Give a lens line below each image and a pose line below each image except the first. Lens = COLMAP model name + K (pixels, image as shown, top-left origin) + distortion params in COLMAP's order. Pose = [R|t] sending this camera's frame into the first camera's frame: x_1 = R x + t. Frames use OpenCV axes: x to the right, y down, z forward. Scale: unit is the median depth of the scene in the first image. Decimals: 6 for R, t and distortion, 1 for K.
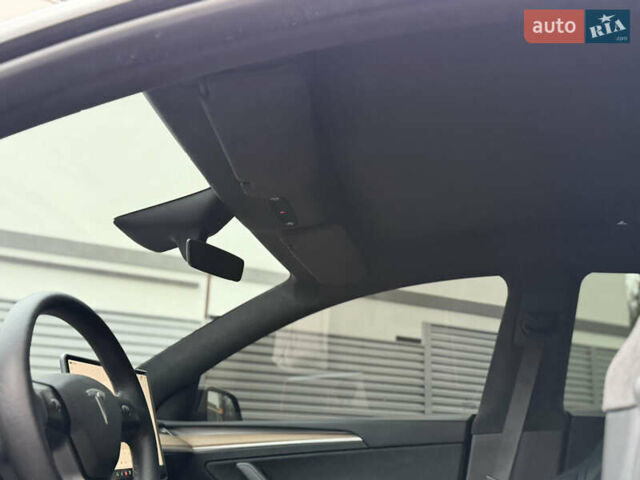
lens RADIAL K [[651.3, 0, 320.0], [0, 651.3, 240.0], [0, 0, 1]] dist [0.010042, 0.001786]
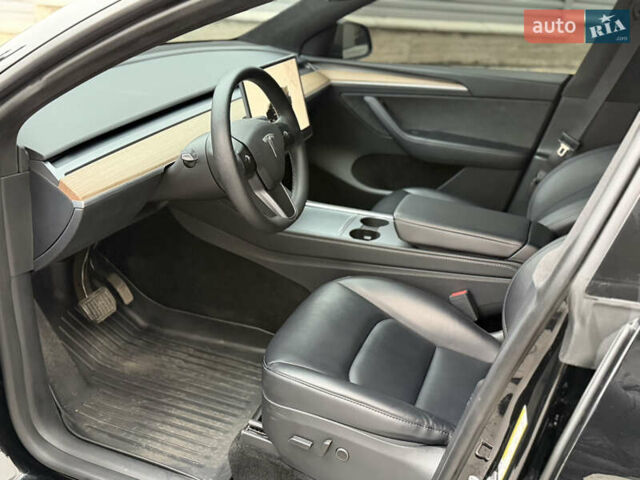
lens RADIAL K [[651.3, 0, 320.0], [0, 651.3, 240.0], [0, 0, 1]] dist [0.010042, 0.001786]
pose [[0.977878, 0.135949, -0.158975, 0.027177], [0.003924, 0.747945, 0.663749, -0.293800], [0.209140, -0.649689, 0.730866, -0.128825]]
